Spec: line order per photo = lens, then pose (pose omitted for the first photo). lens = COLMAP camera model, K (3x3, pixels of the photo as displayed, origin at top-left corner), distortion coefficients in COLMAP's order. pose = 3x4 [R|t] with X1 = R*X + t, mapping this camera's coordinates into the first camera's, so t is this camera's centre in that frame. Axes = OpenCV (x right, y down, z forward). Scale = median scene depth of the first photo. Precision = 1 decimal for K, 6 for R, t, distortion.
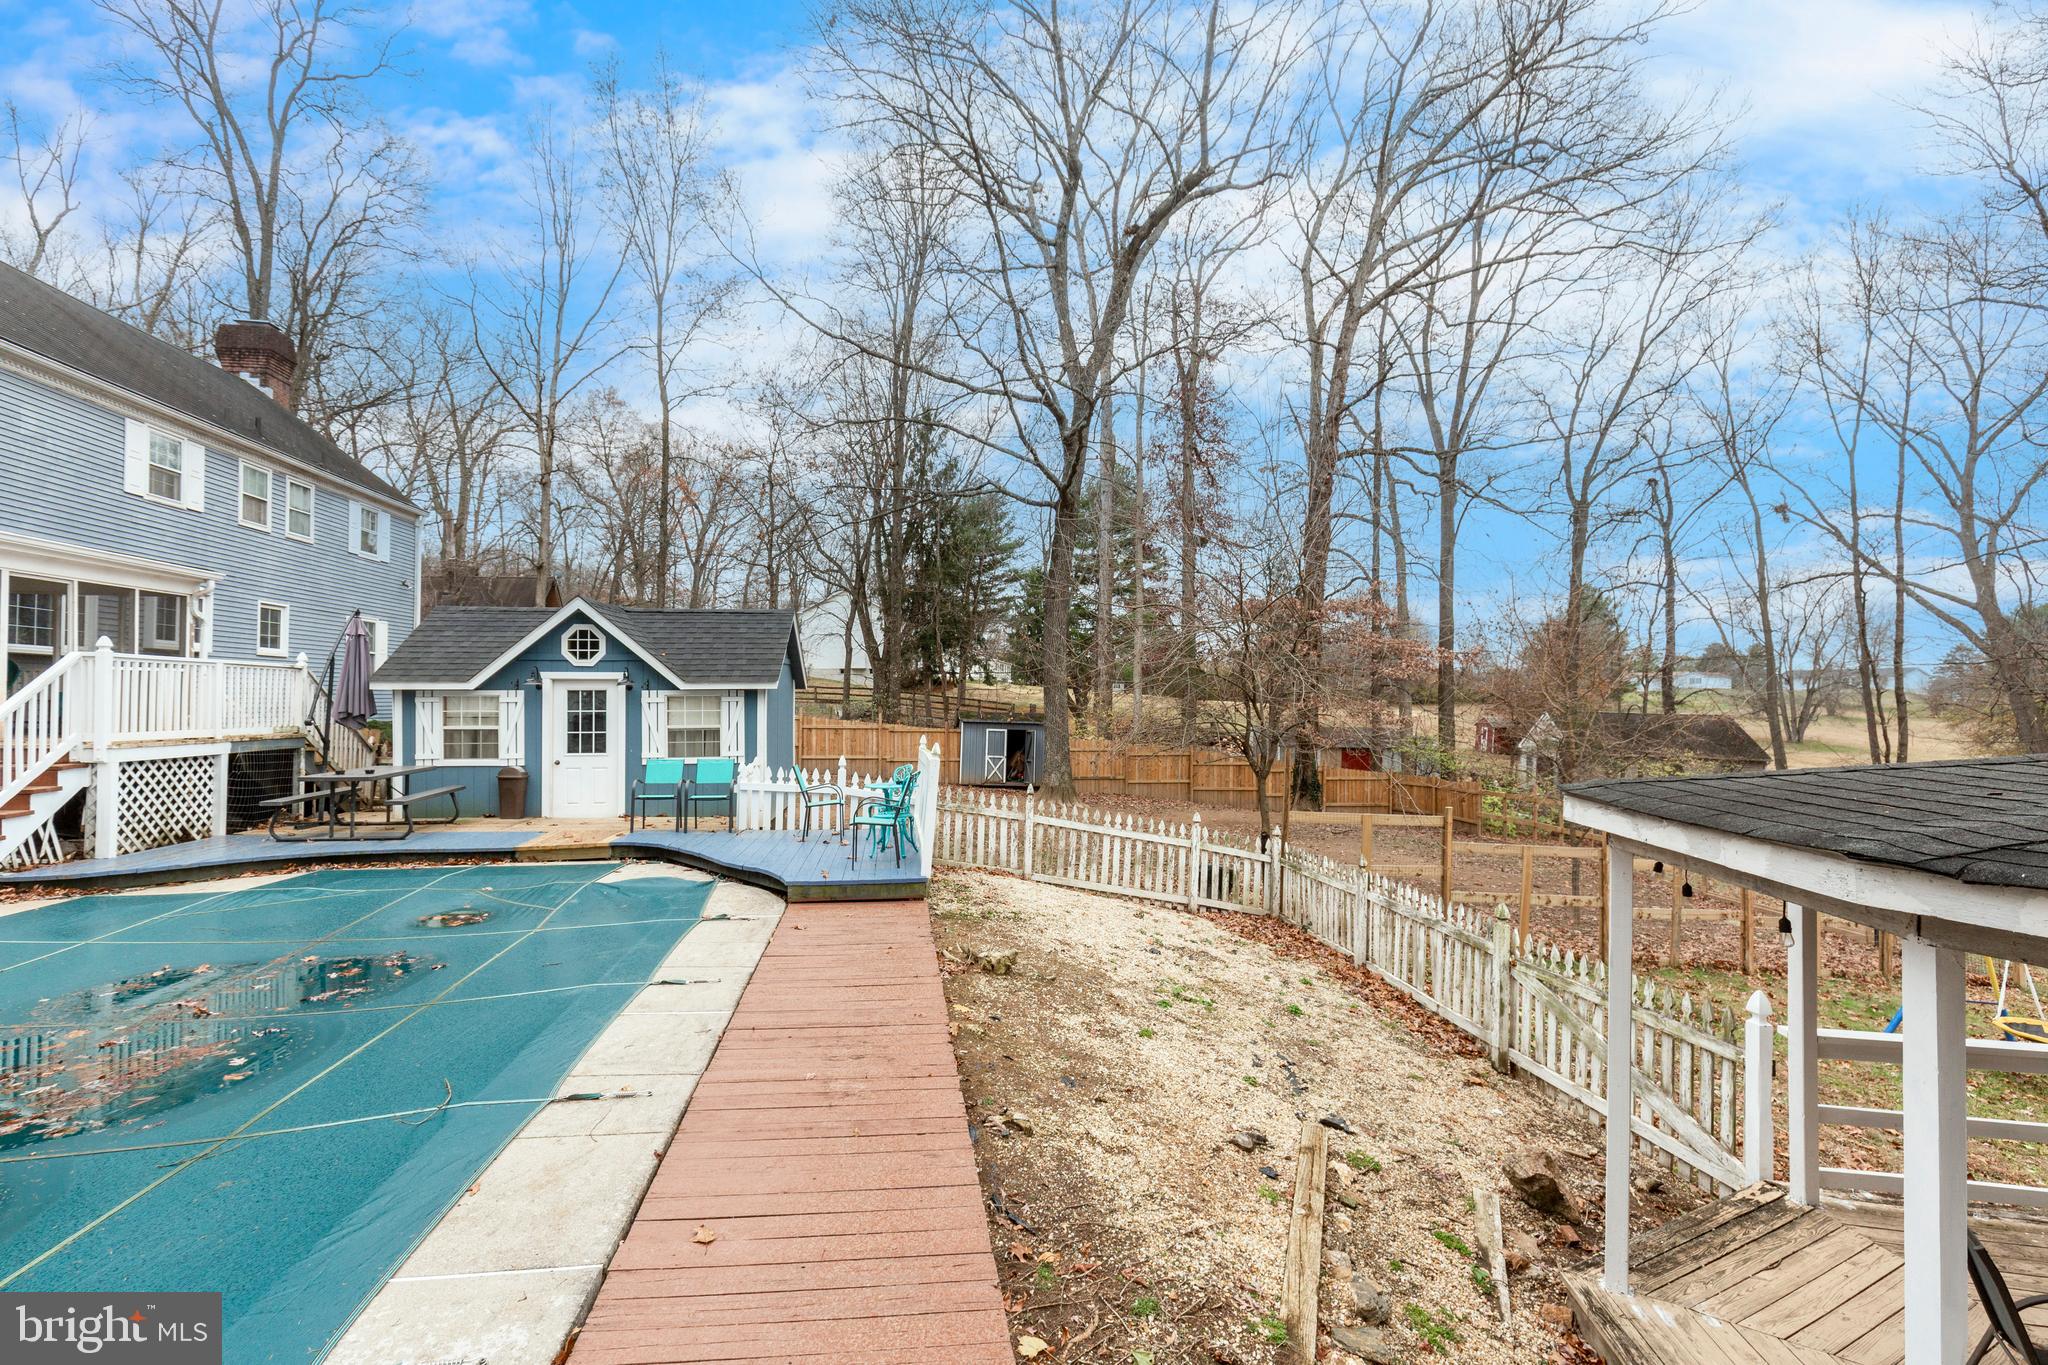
lens RADIAL K [[920.6, 0, 1055.7], [0, 920.6, 677.3], [0, 0, 1]] dist [0.016282, -0.005141]
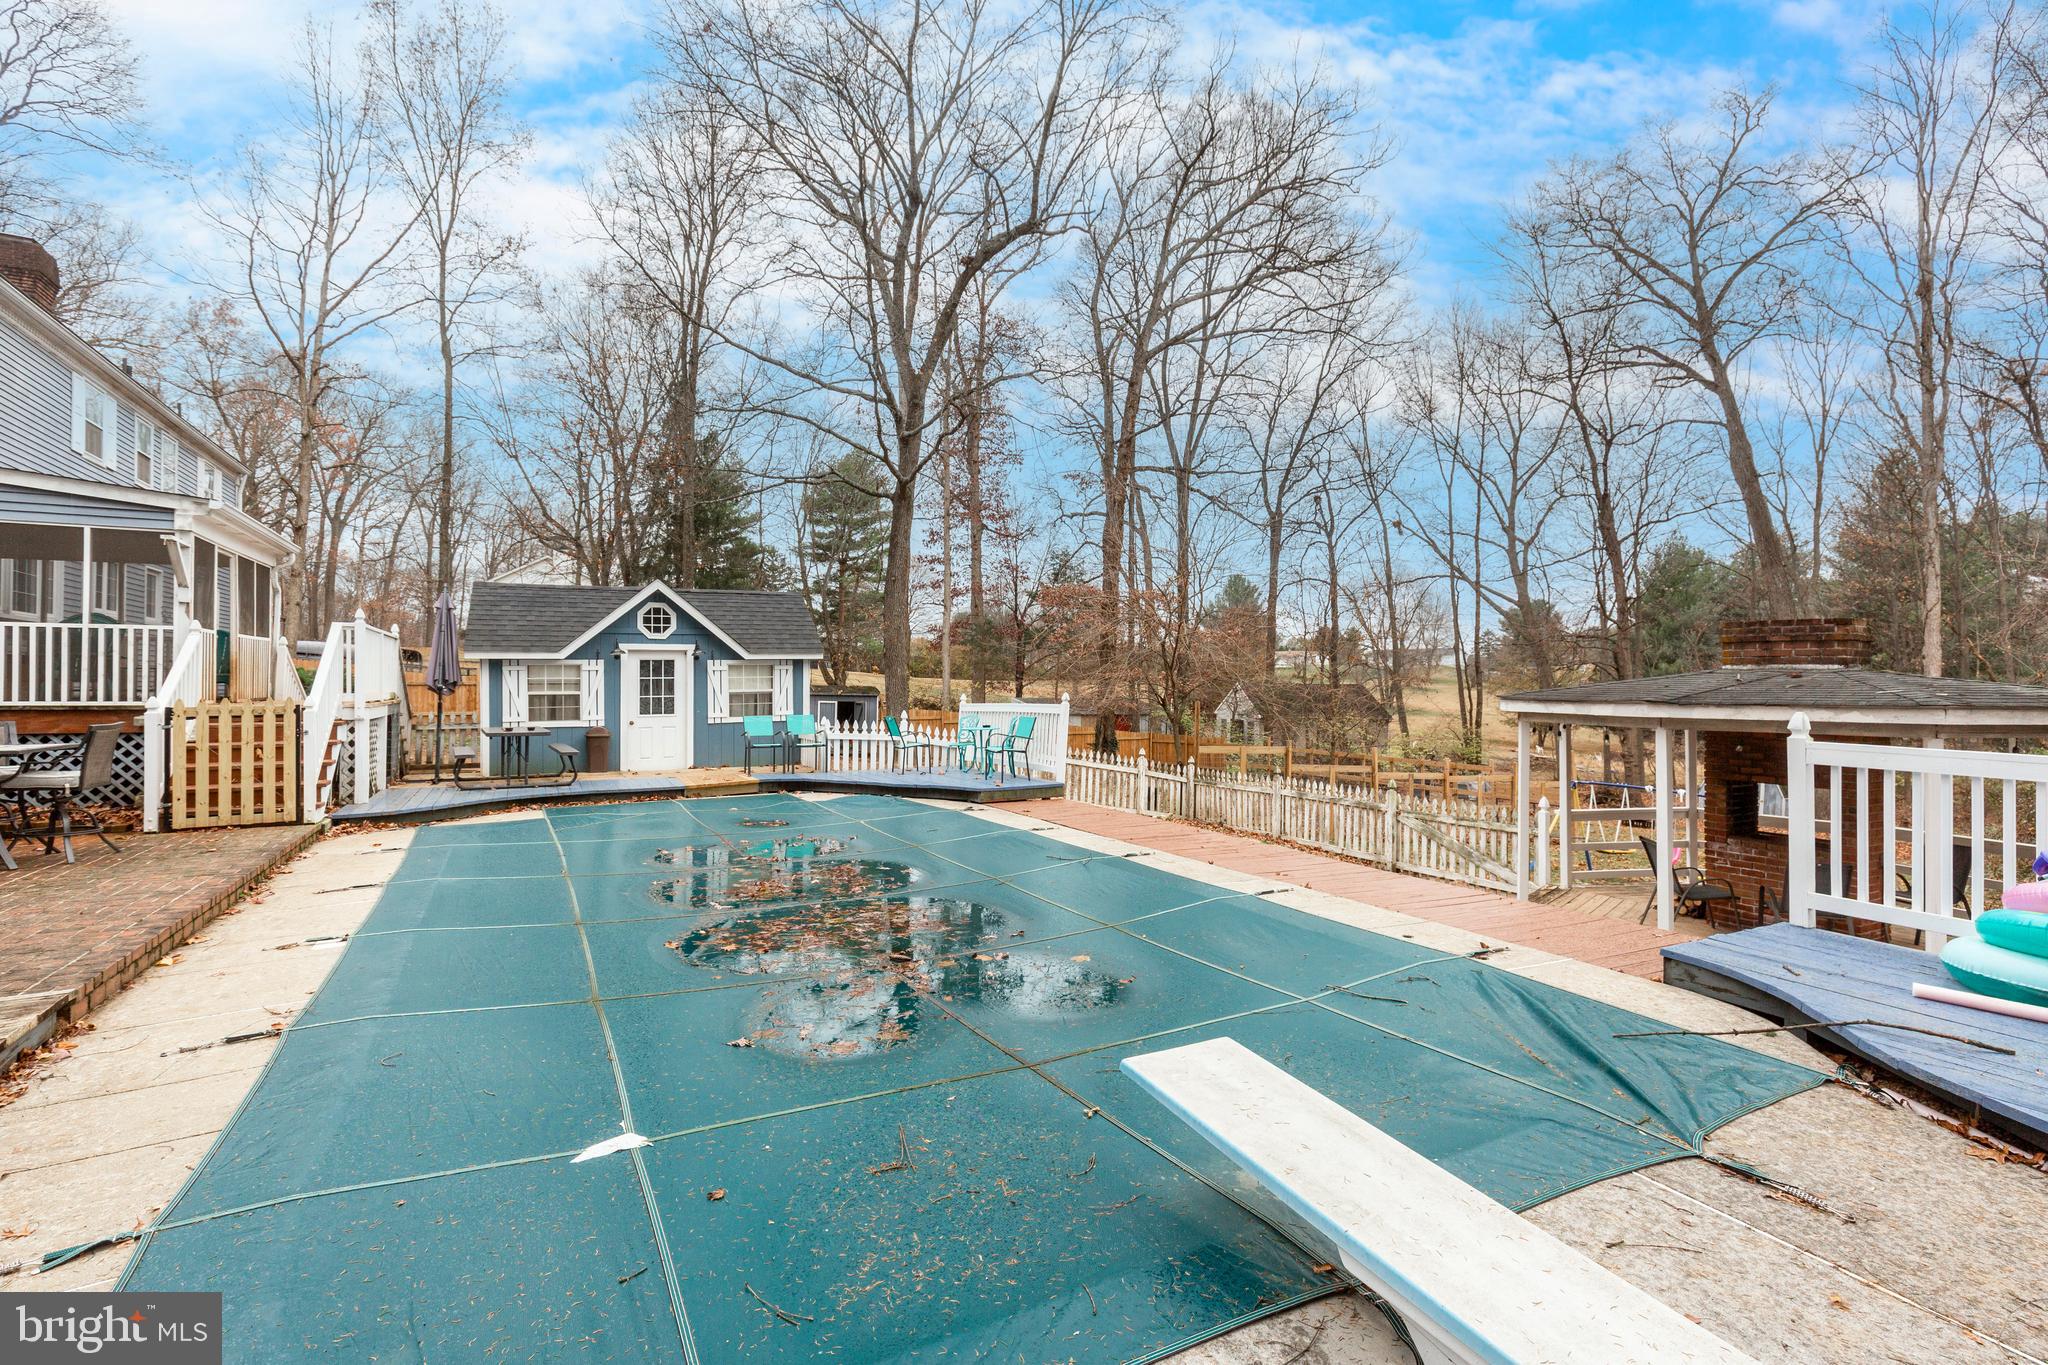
lens RADIAL K [[920.6, 0, 1070.6], [0, 920.6, 653.7], [0, 0, 1]] dist [0.016282, -0.005141]
pose [[0.940070, 0.001890, 0.340976, -0.415103], [-0.001270, 0.999997, -0.002041, 0.008120], [-0.340979, 0.001485, 0.940070, -0.259038]]
